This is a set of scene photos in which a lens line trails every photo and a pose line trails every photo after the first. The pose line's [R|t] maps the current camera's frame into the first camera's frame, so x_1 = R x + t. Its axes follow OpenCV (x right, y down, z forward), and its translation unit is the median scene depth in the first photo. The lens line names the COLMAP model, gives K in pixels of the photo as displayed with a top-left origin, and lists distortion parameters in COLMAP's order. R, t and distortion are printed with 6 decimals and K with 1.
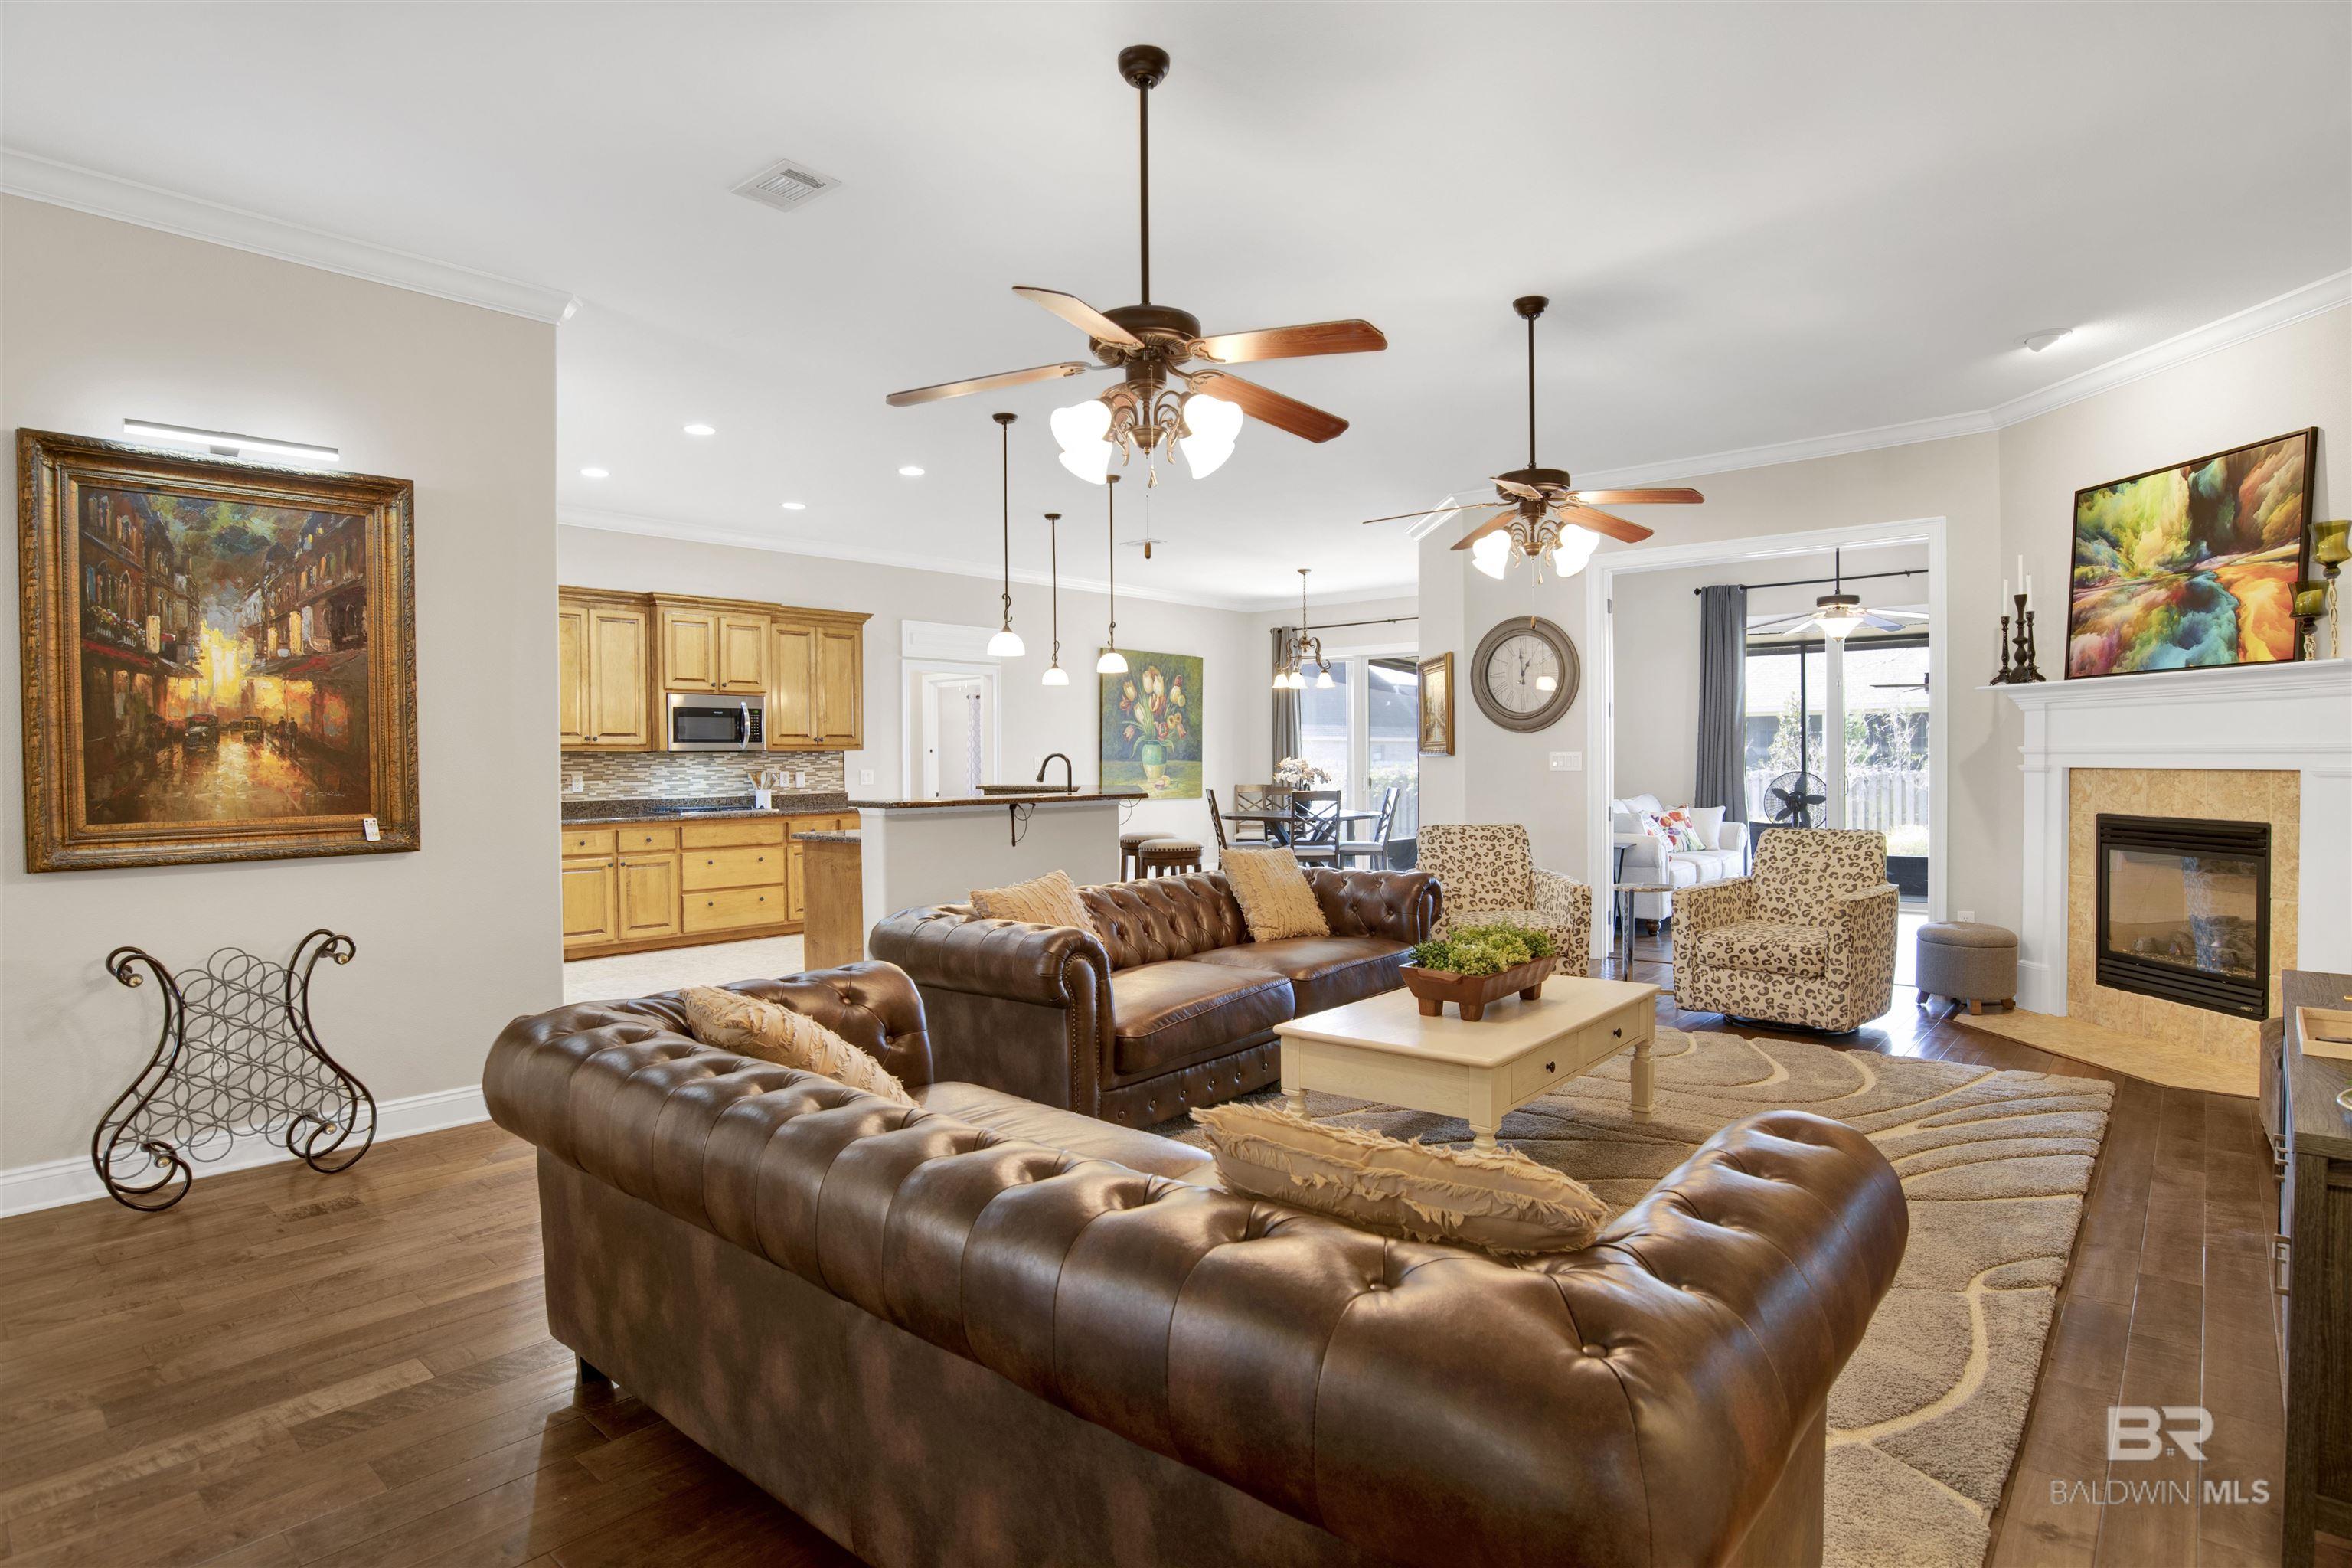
lens RADIAL K [[1223.6, 0, 1172.9], [0, 1223.6, 781.8], [0, 0, 1]] dist [-0.045598, 0.012274]
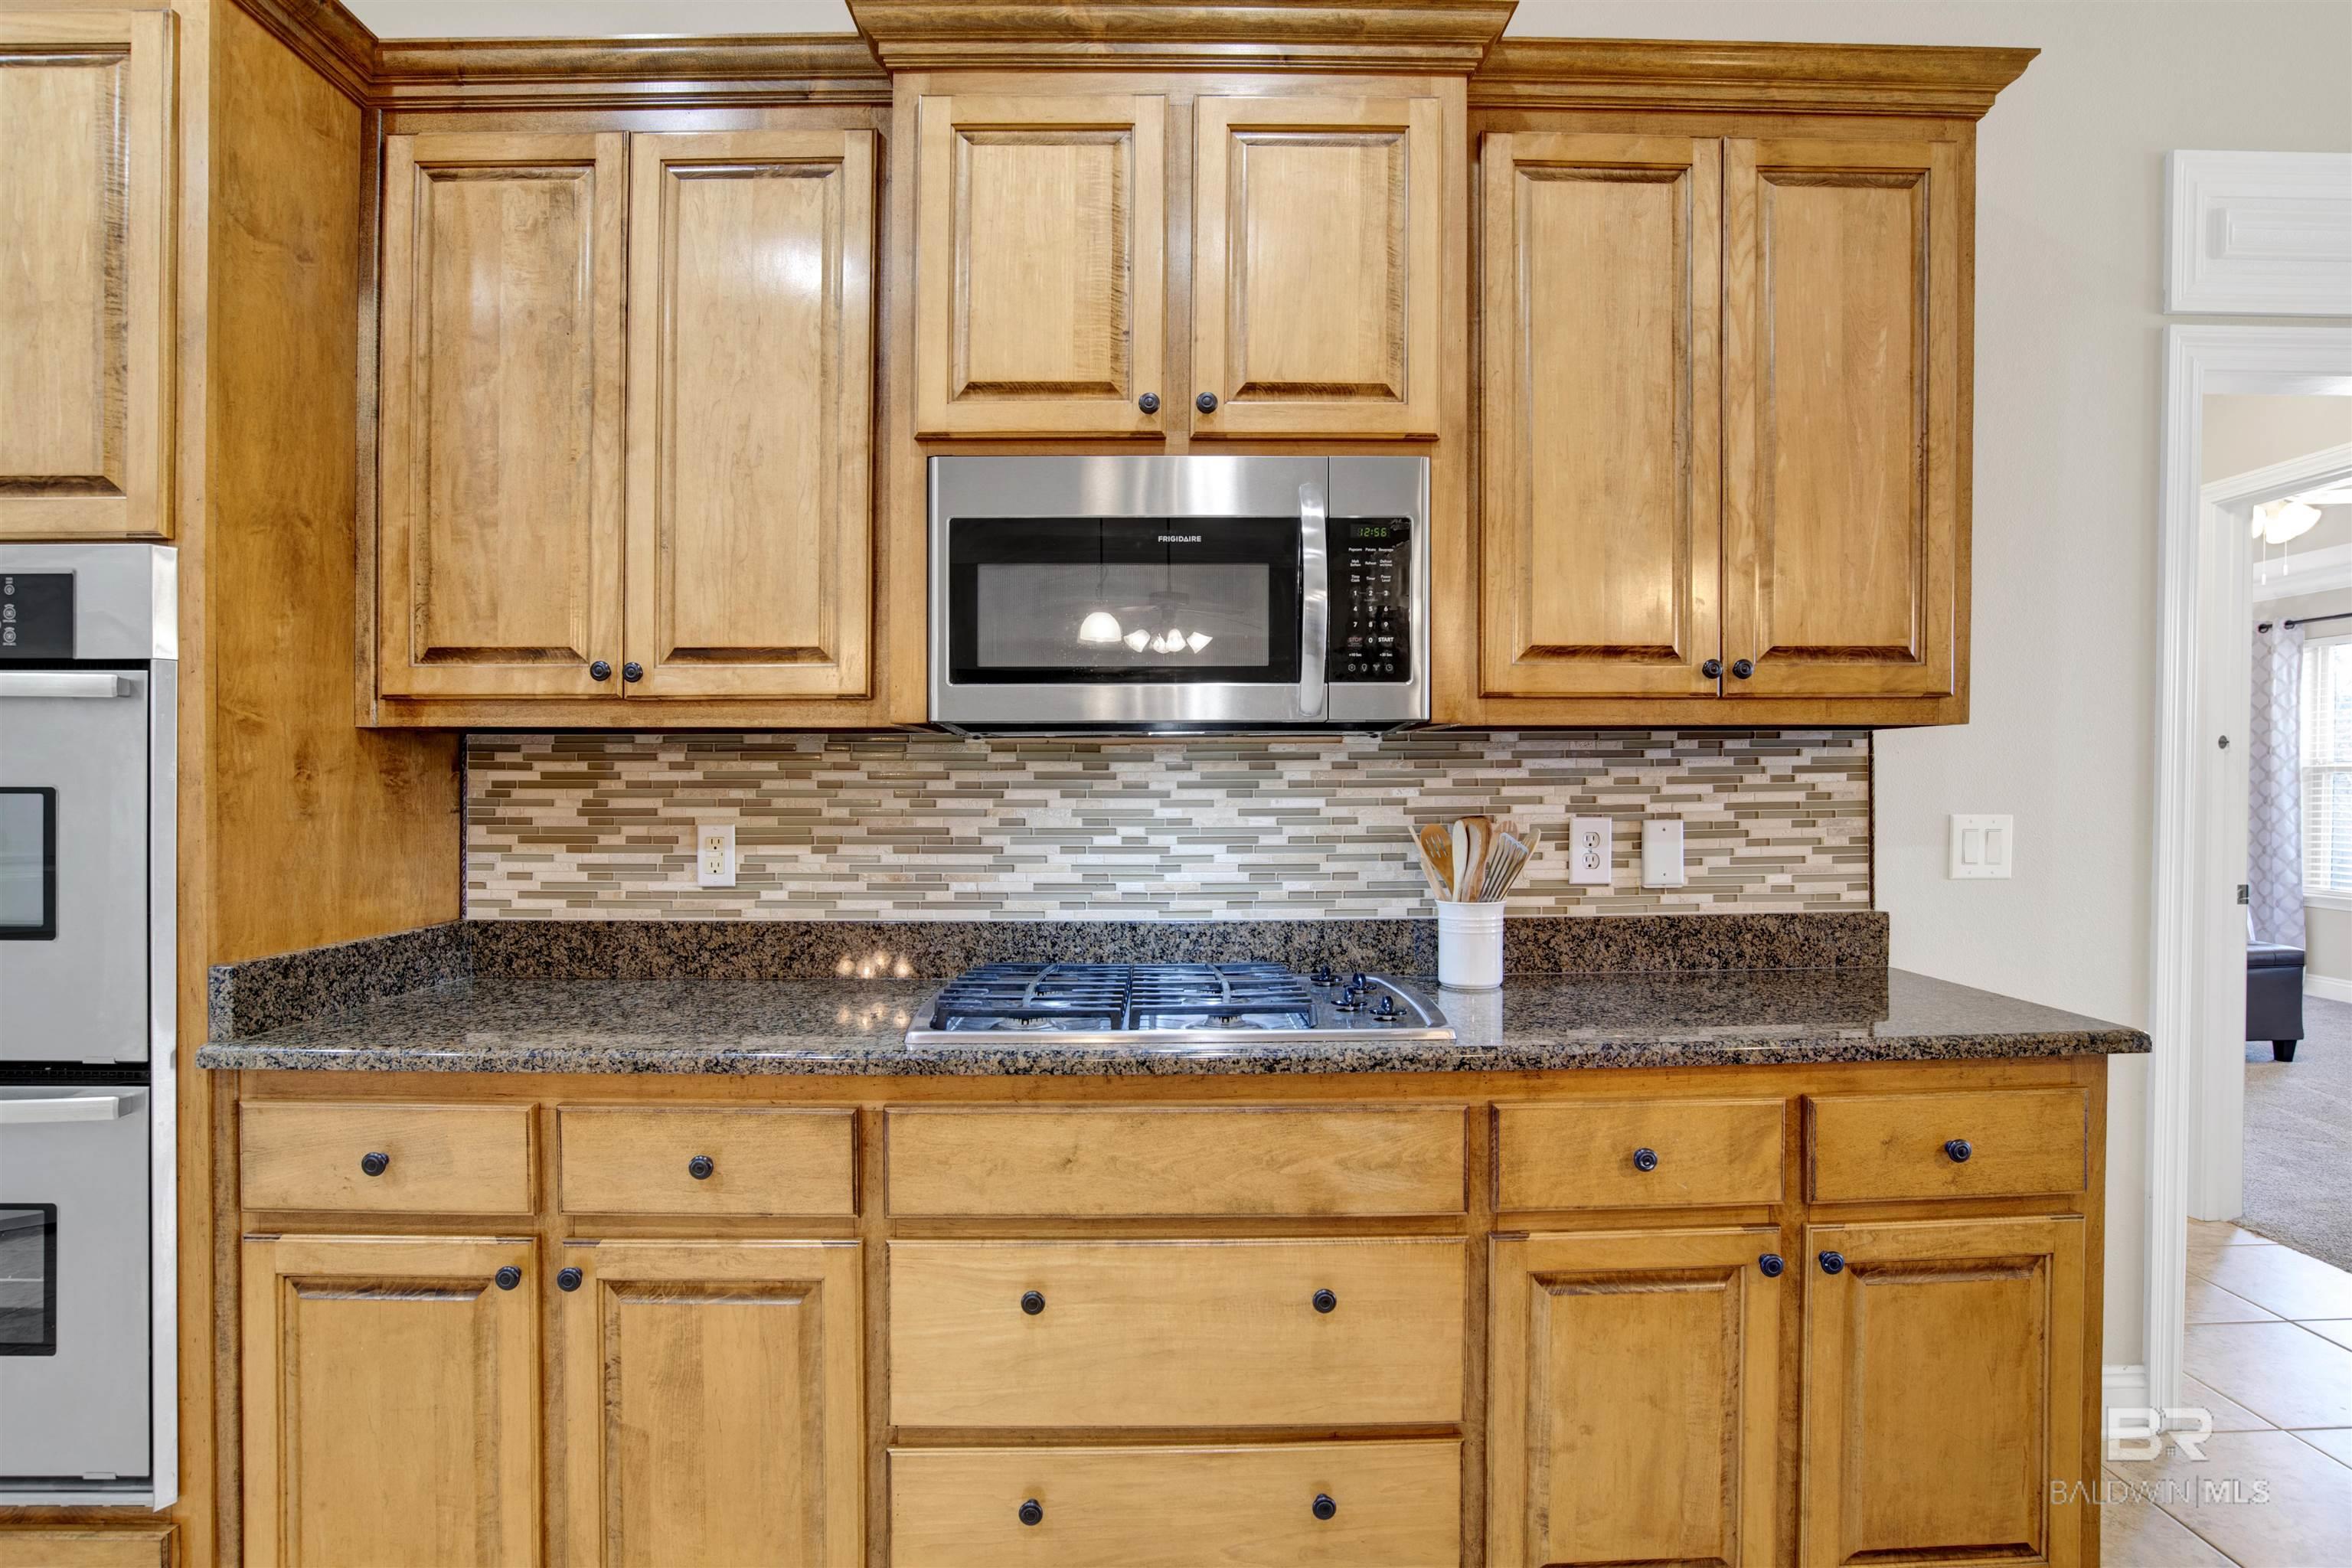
lens RADIAL K [[1223.6, 0, 1174.0], [0, 1223.6, 793.7], [0, 0, 1]] dist [-0.045598, 0.012274]
pose [[0.672017, 0.015101, -0.740382, -0.227232], [-0.016216, 0.999852, 0.005674, -0.014984], [0.740359, 0.008193, 0.672162, 0.894018]]
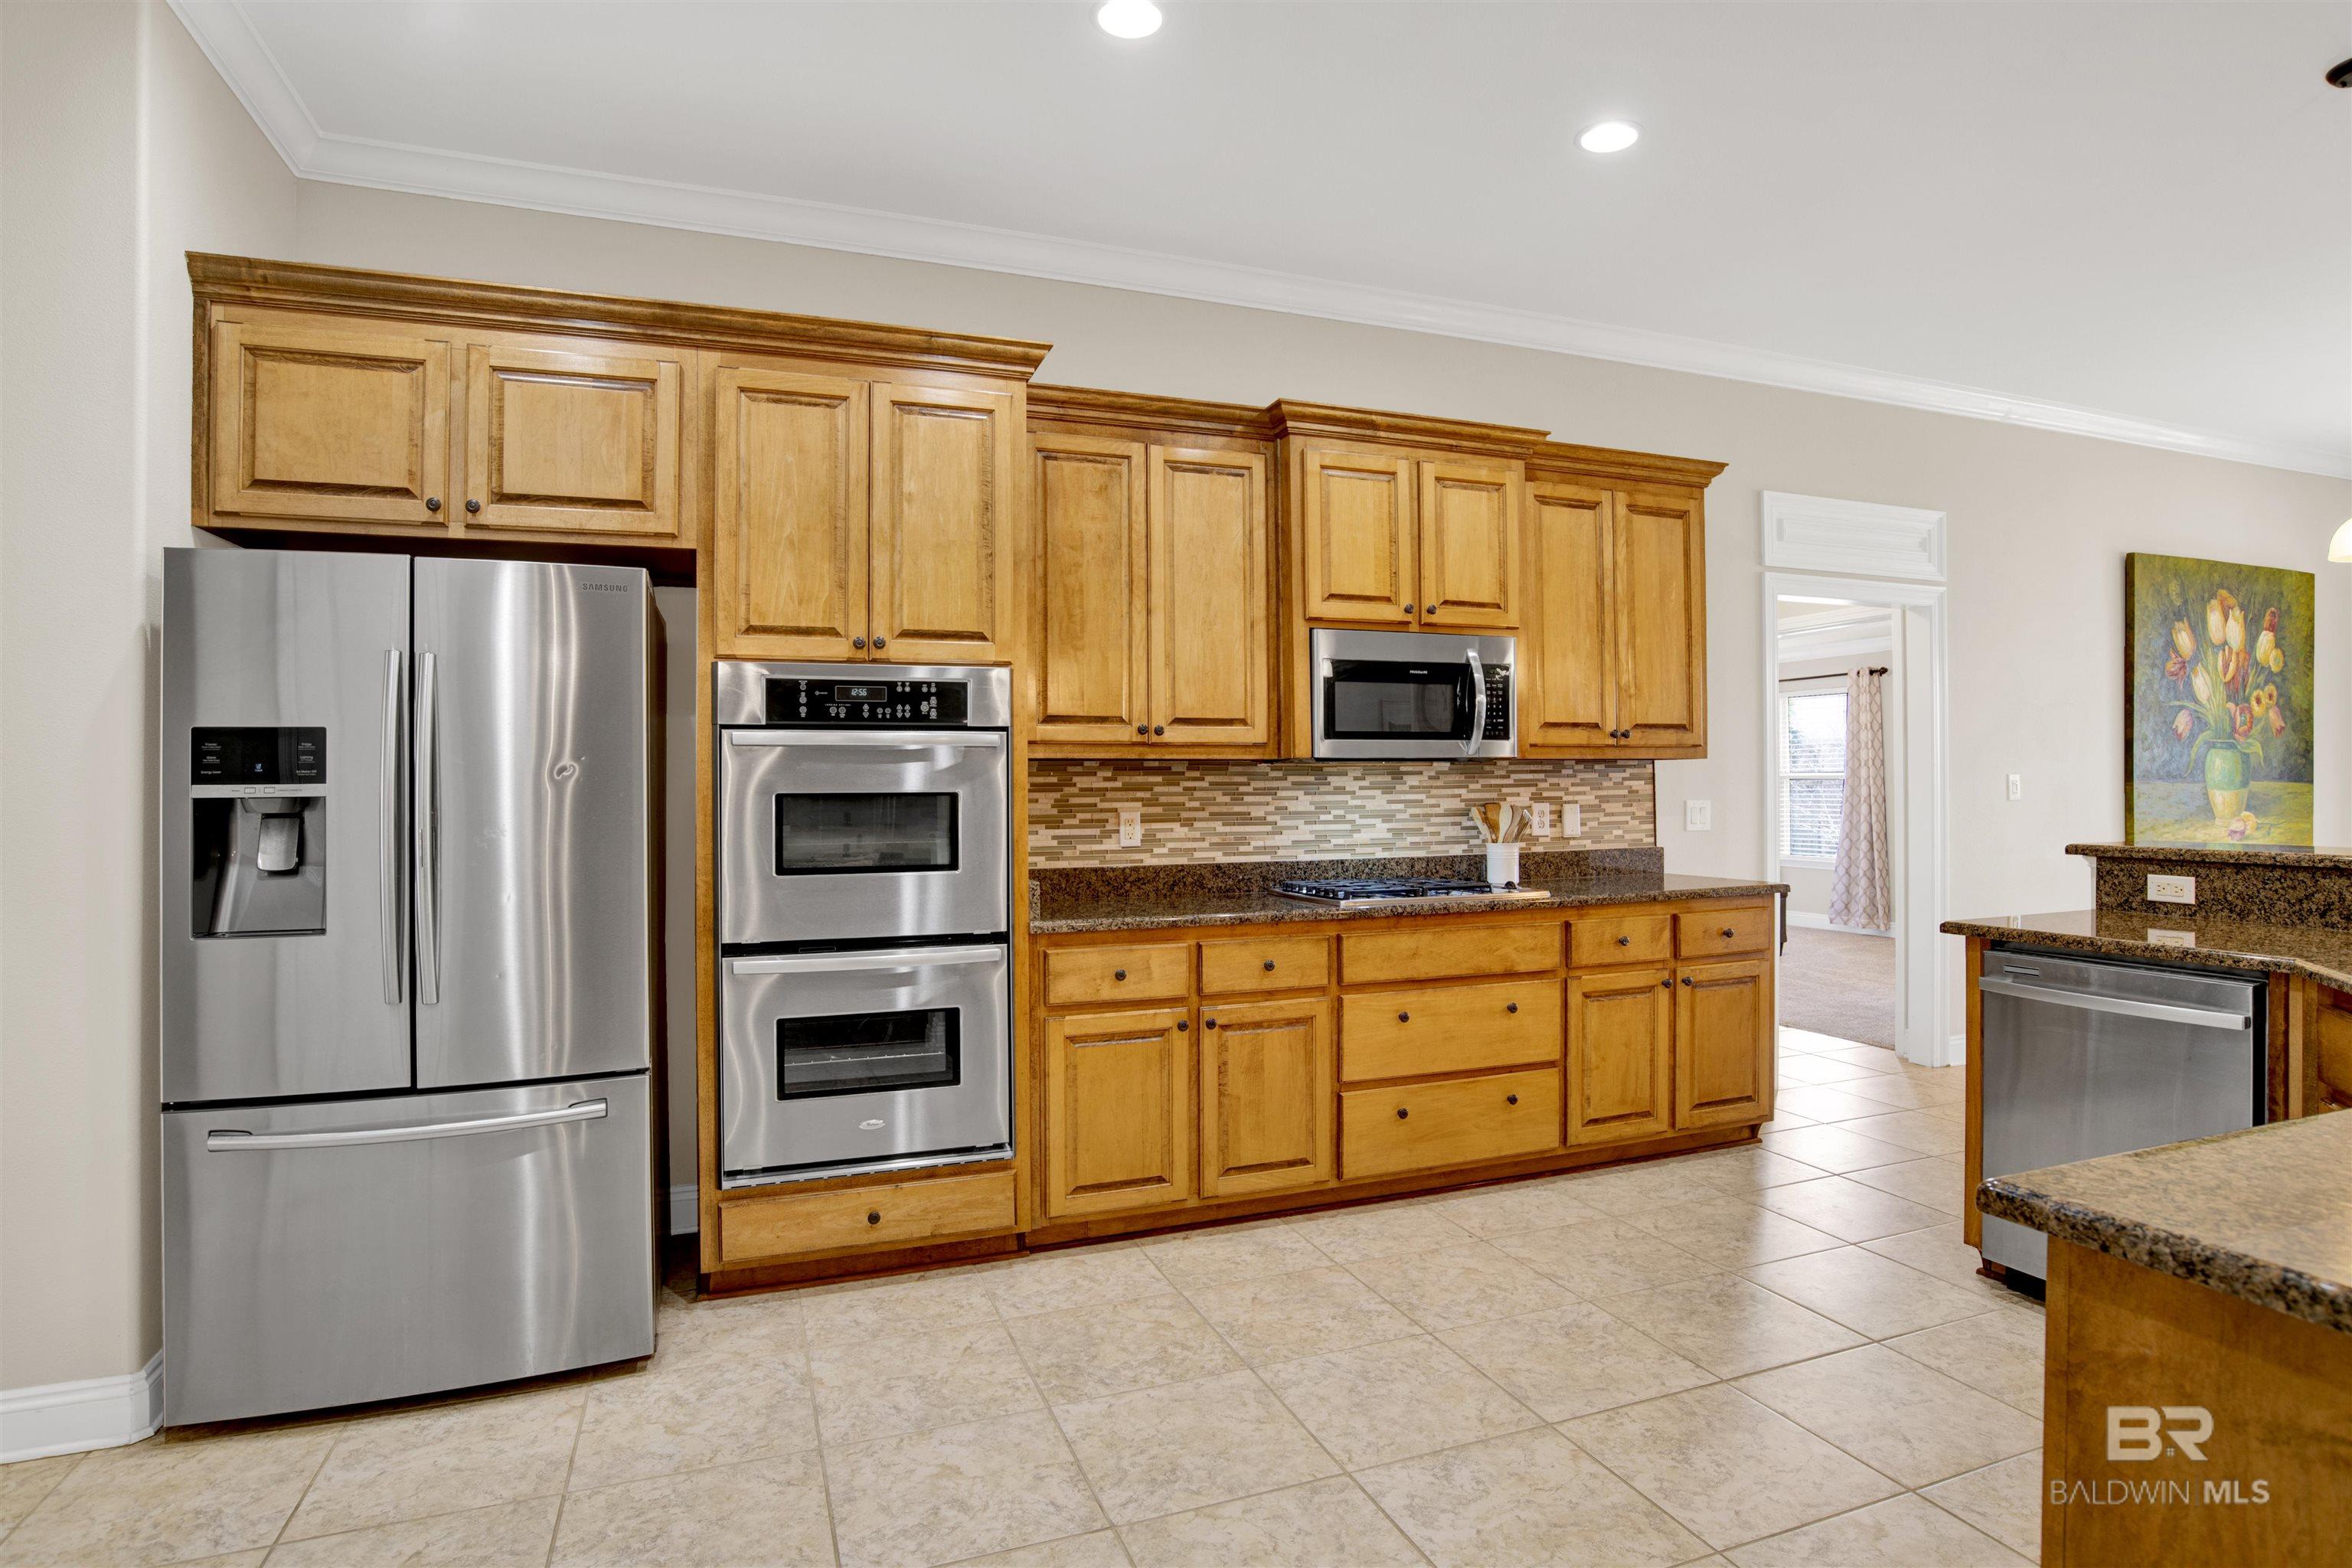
lens RADIAL K [[1223.6, 0, 1197.6], [0, 1223.6, 785.8], [0, 0, 1]] dist [-0.045598, 0.012274]
pose [[0.885469, 0.000595, -0.464698, -0.246905], [-0.007892, 0.999874, -0.013757, -0.008732], [0.464632, 0.015849, 0.885362, 0.589325]]
